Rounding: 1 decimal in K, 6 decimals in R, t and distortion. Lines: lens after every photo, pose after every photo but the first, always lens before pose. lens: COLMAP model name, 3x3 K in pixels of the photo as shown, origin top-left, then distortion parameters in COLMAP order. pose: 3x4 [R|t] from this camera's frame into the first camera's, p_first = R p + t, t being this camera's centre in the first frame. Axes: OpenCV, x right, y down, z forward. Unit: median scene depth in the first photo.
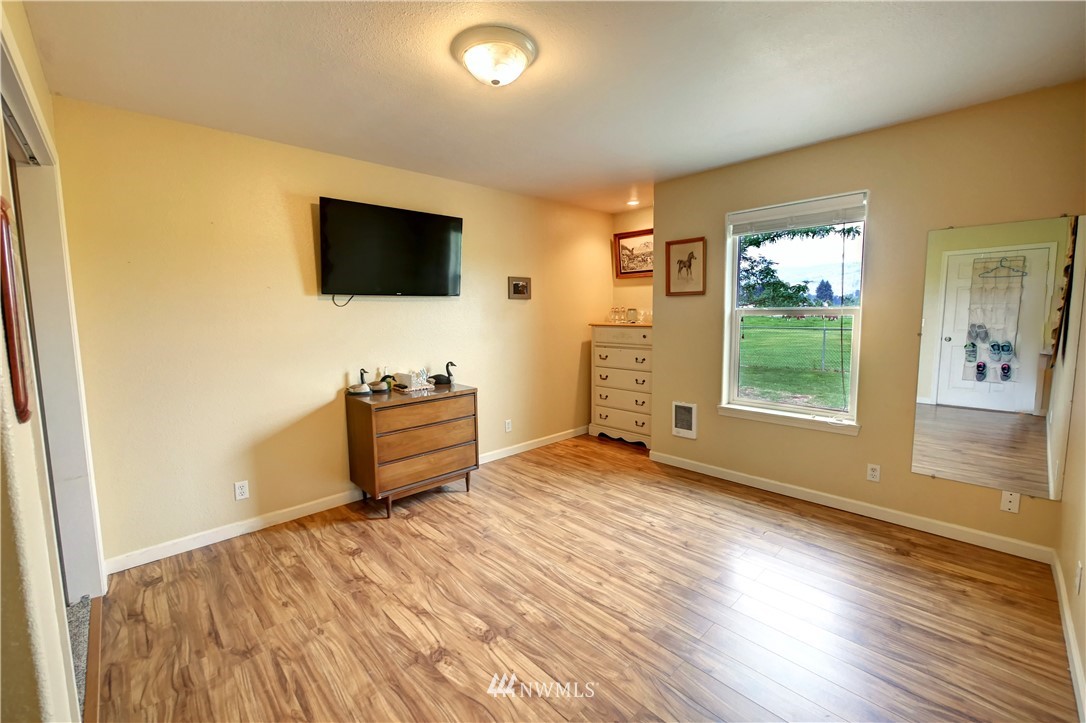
lens RADIAL K [[456.0, 0, 540.6], [0, 456.0, 357.6], [0, 0, 1]] dist [-0.003290, -0.001790]
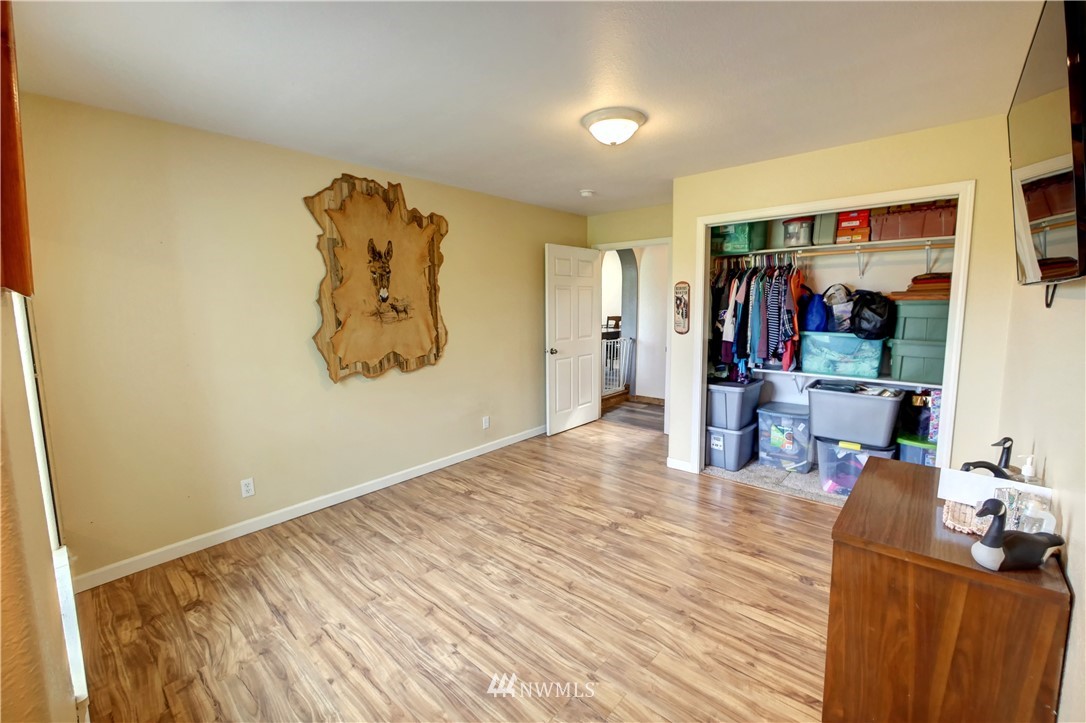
lens RADIAL K [[456.0, 0, 544.8], [0, 456.0, 357.2], [0, 0, 1]] dist [-0.003290, -0.001790]
pose [[-0.995529, 0.035934, -0.087357, 0.182620], [0.015357, 0.974081, 0.225677, -0.228409], [0.093202, 0.223327, -0.970278, 1.832982]]
